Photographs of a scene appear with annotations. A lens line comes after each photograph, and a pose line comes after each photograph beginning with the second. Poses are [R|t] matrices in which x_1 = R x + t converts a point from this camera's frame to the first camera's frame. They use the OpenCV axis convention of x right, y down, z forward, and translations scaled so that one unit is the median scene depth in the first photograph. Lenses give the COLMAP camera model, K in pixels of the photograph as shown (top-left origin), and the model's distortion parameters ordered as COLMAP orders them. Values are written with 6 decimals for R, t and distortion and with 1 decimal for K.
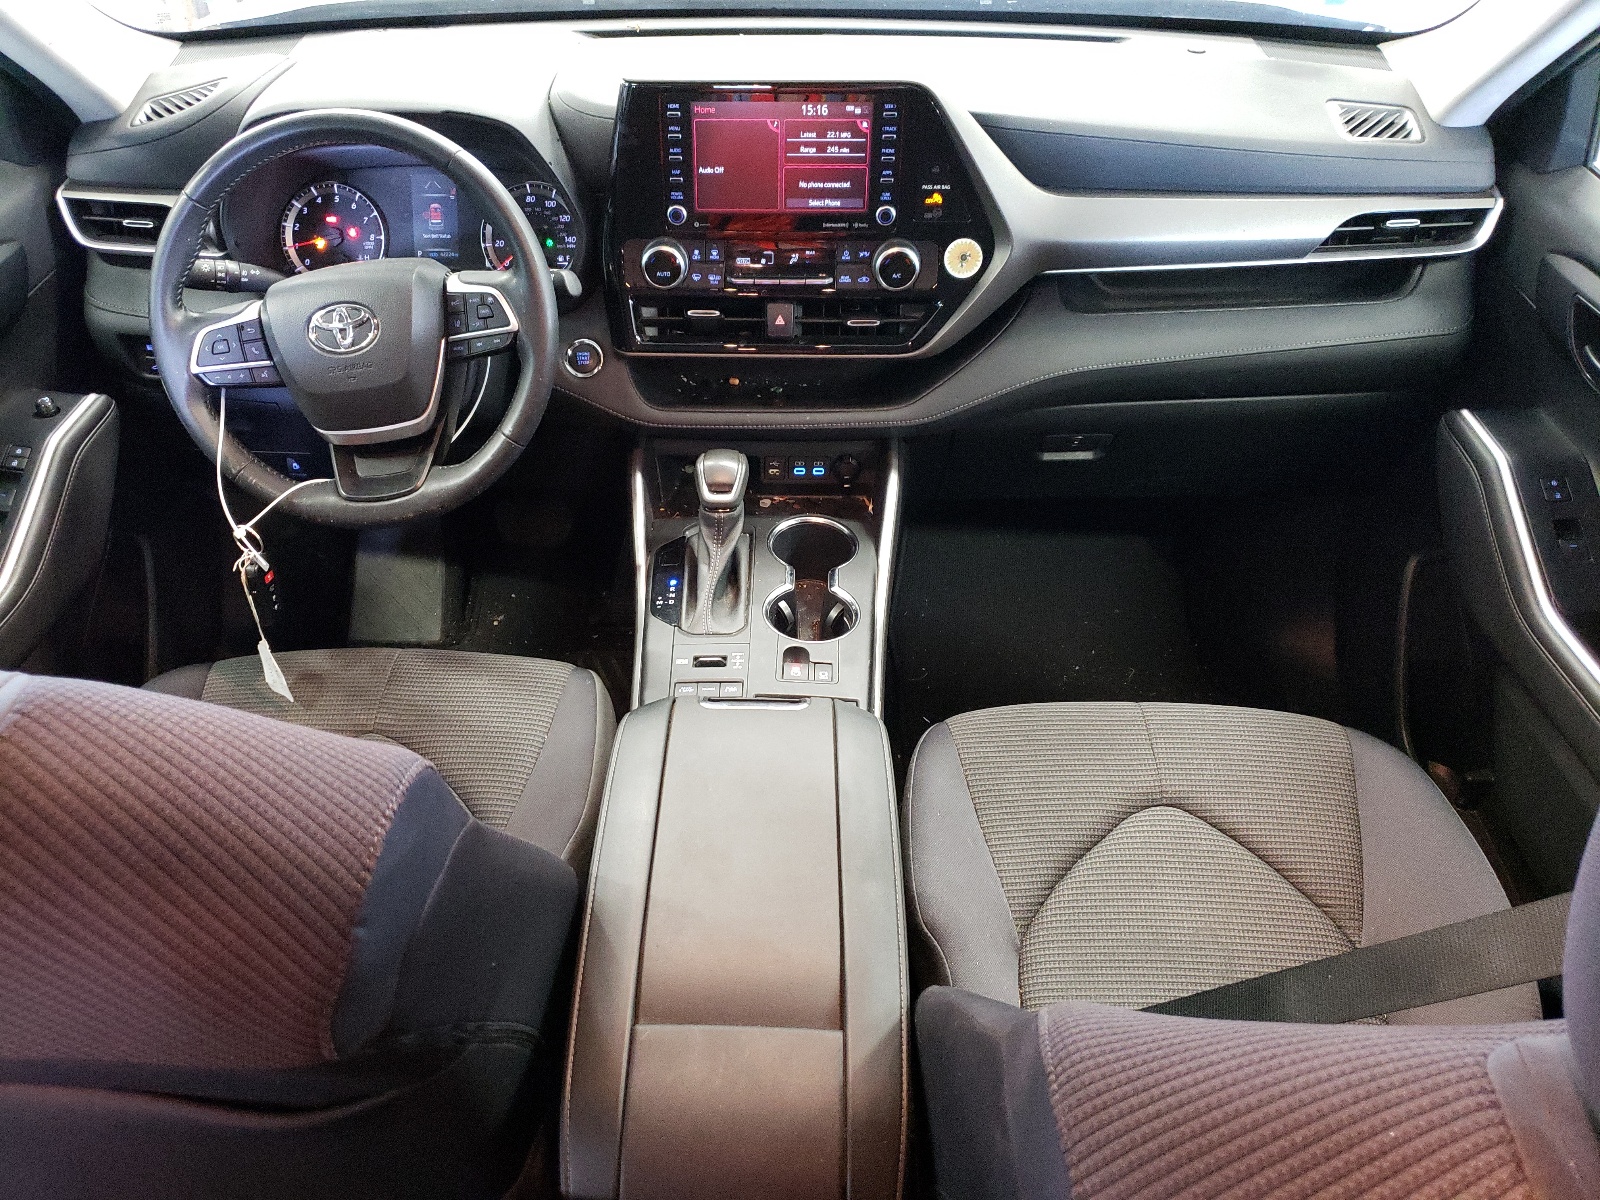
lens RADIAL K [[1286.6, 0, 800.9], [0, 1286.6, 597.8], [0, 0, 1]] dist [-0.006814, -0.003858]
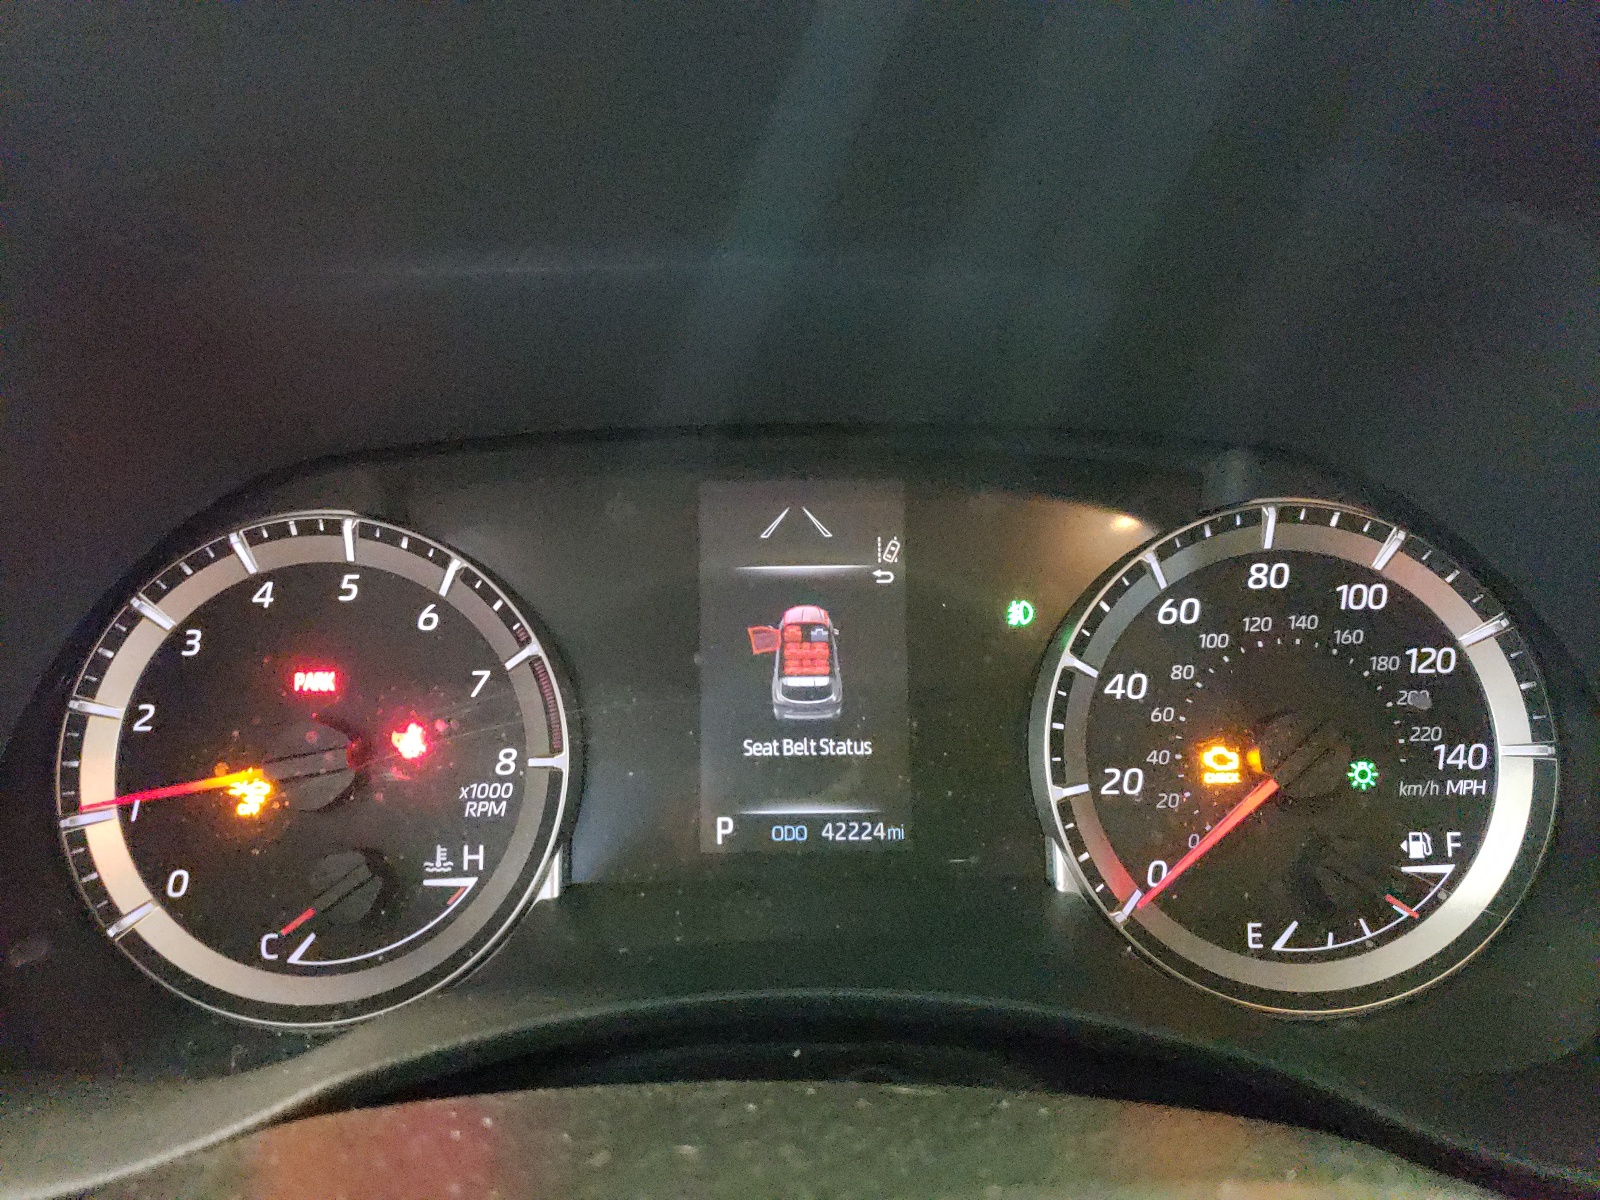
lens RADIAL K [[1219.2, 0, 798.4], [0, 1219.2, 601.7], [0, 0, 1]] dist [-0.016466, -0.005774]
pose [[0.998399, -0.012998, 0.055047, -0.297070], [0.029765, 0.948315, -0.315932, -0.241693], [-0.048096, 0.317065, 0.947184, 0.803328]]
